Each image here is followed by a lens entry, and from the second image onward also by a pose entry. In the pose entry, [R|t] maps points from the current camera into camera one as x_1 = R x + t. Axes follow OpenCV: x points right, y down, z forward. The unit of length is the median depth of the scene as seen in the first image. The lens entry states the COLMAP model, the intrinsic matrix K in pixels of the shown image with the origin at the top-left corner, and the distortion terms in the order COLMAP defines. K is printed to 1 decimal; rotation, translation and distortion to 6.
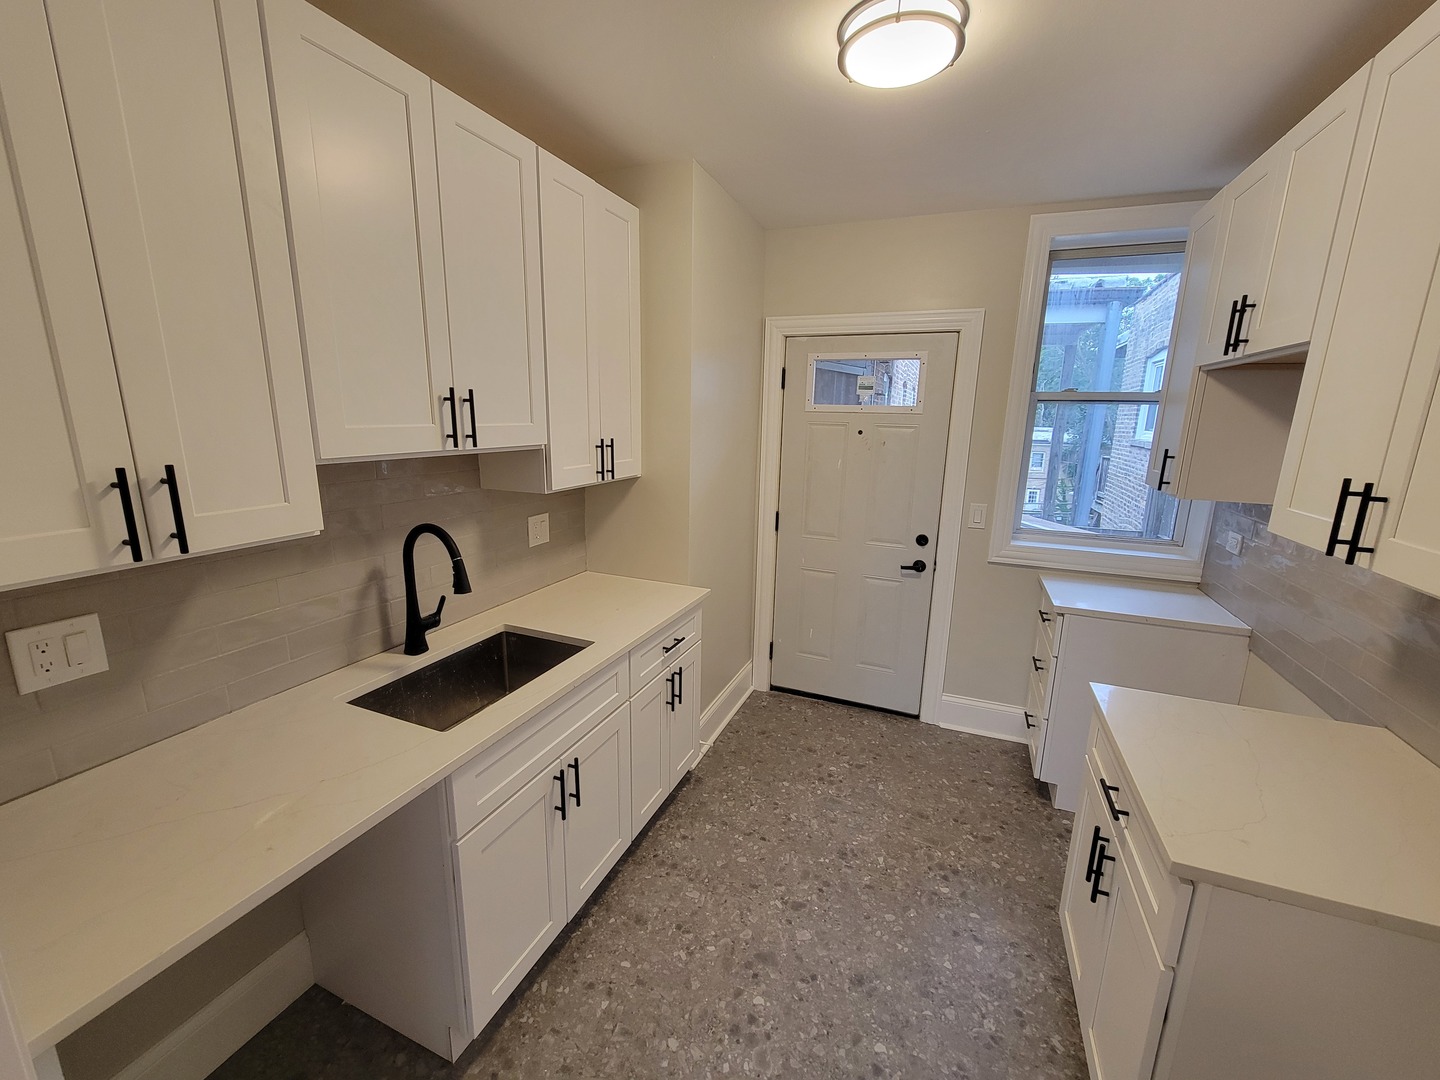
lens RADIAL K [[587.2, 0, 718.1], [0, 587.2, 540.0], [0, 0, 1]] dist [-0.003068, 0.000614]
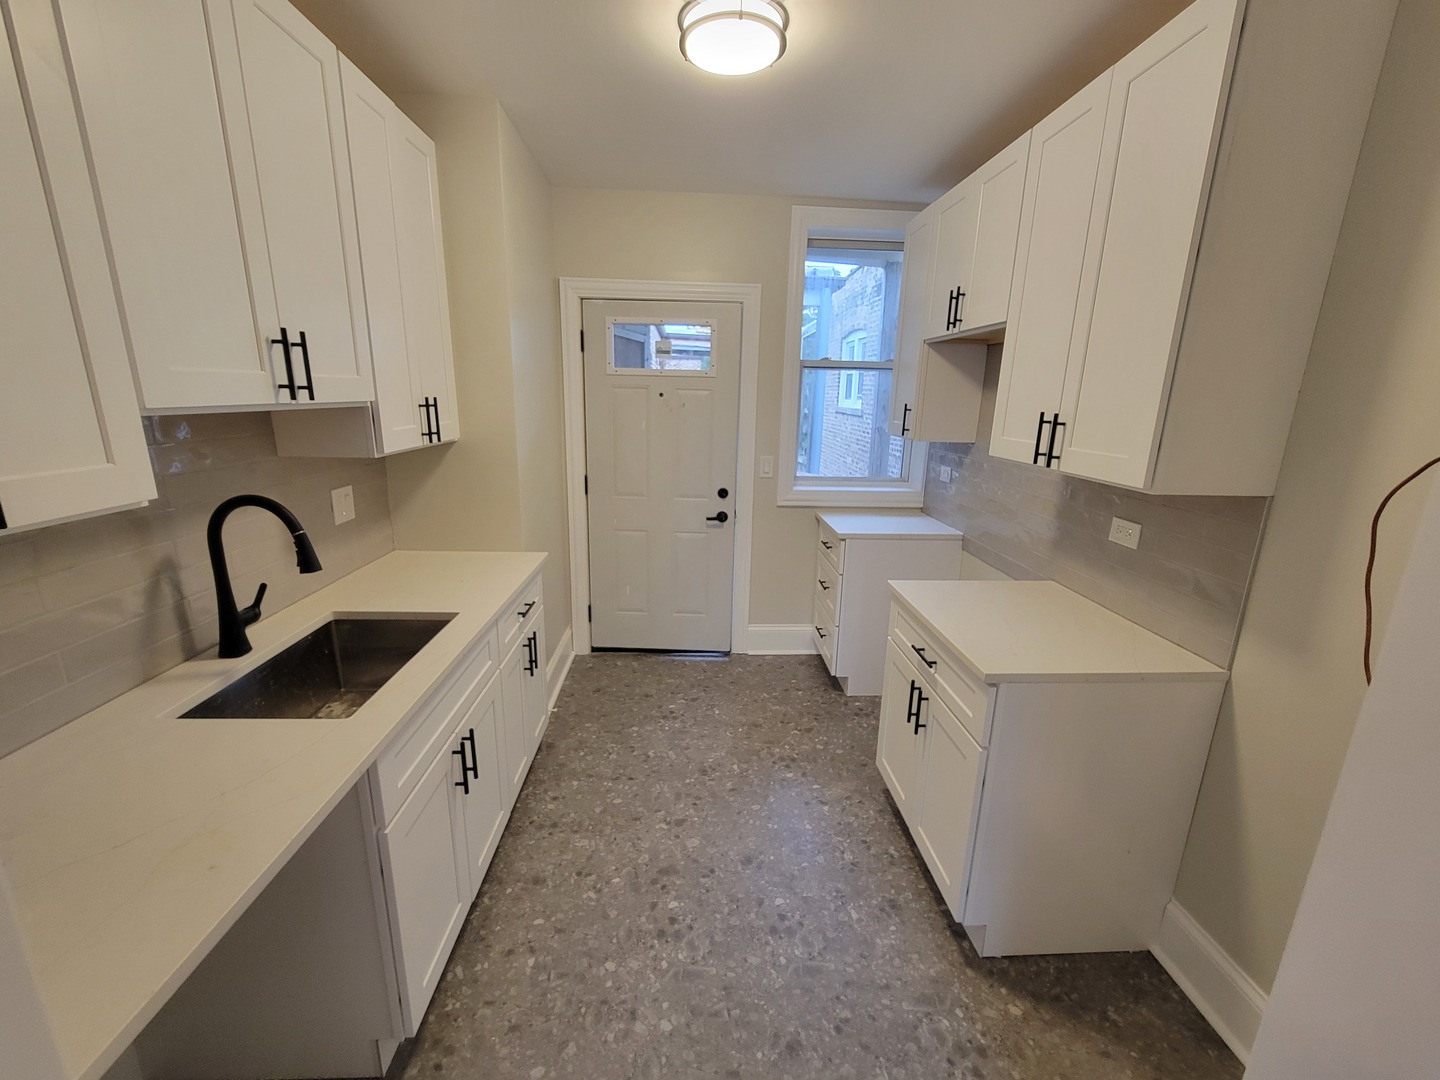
lens RADIAL K [[589.5, 0, 717.4], [0, 589.5, 538.2], [0, 0, 1]] dist [-0.002276, -0.000600]
pose [[0.906404, -0.101354, 0.410072, -0.197195], [0.085309, 0.994706, 0.057290, 0.034572], [-0.413708, -0.016945, 0.910252, -0.027316]]
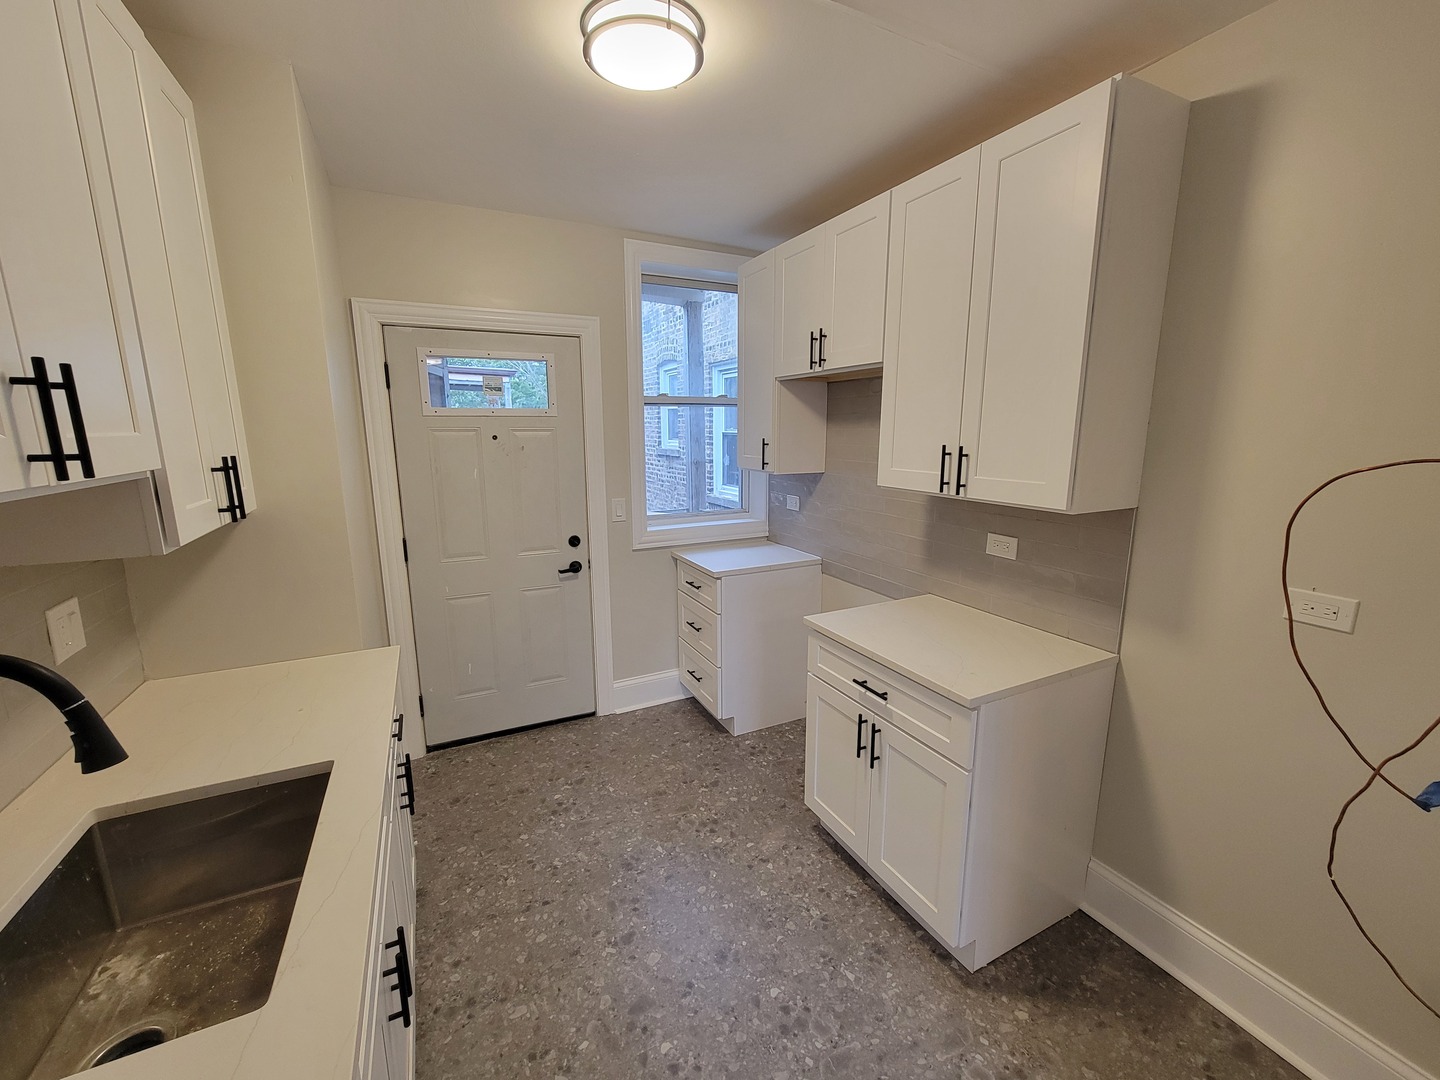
lens RADIAL K [[587.2, 0, 718.1], [0, 587.2, 540.0], [0, 0, 1]] dist [-0.003068, 0.000614]
pose [[0.662057, -0.164538, 0.731168, -0.341613], [0.175590, 0.982503, 0.062103, -0.031570], [-0.728593, 0.087270, 0.679364, 0.201825]]
